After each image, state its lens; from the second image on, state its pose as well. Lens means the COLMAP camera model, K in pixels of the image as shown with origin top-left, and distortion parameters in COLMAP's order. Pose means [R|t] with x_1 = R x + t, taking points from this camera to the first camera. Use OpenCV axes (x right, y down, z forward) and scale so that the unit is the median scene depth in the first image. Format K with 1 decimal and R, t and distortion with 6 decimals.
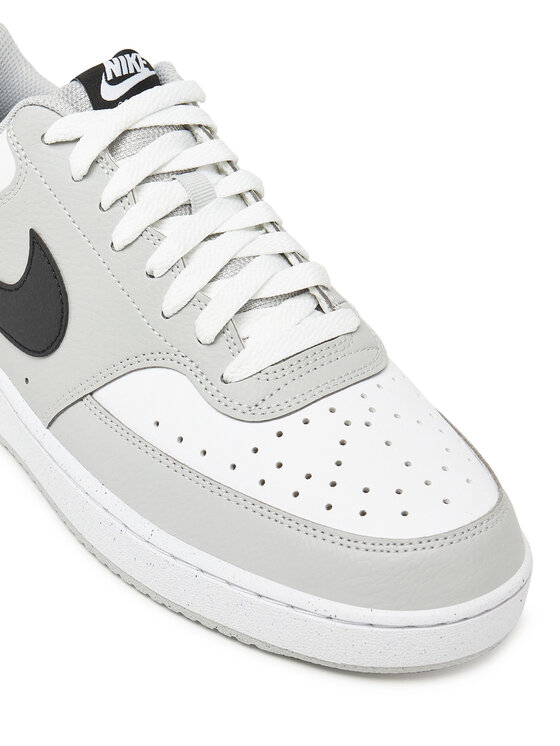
lens RADIAL K [[1764.9, 0, 277.8], [0, 1764.9, 372.7], [0, 0, 1]] dist [0.345553, 0.000000]
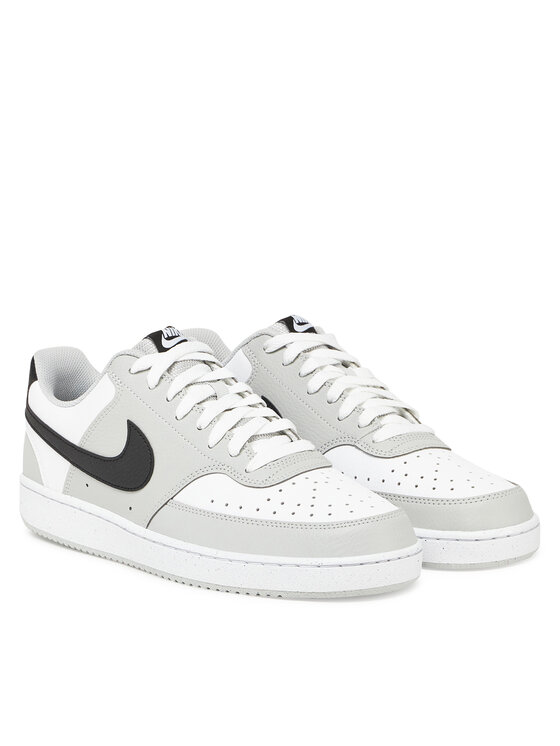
lens RADIAL K [[1514.1, 0, 280.7], [0, 1514.1, 373.2], [0, 0, 1]] dist [-0.031600, 0.000000]
pose [[0.994322, -0.087372, 0.060743, -0.078605], [0.099965, 0.962620, -0.251733, 0.293365], [-0.036478, 0.256376, 0.965889, -0.532382]]
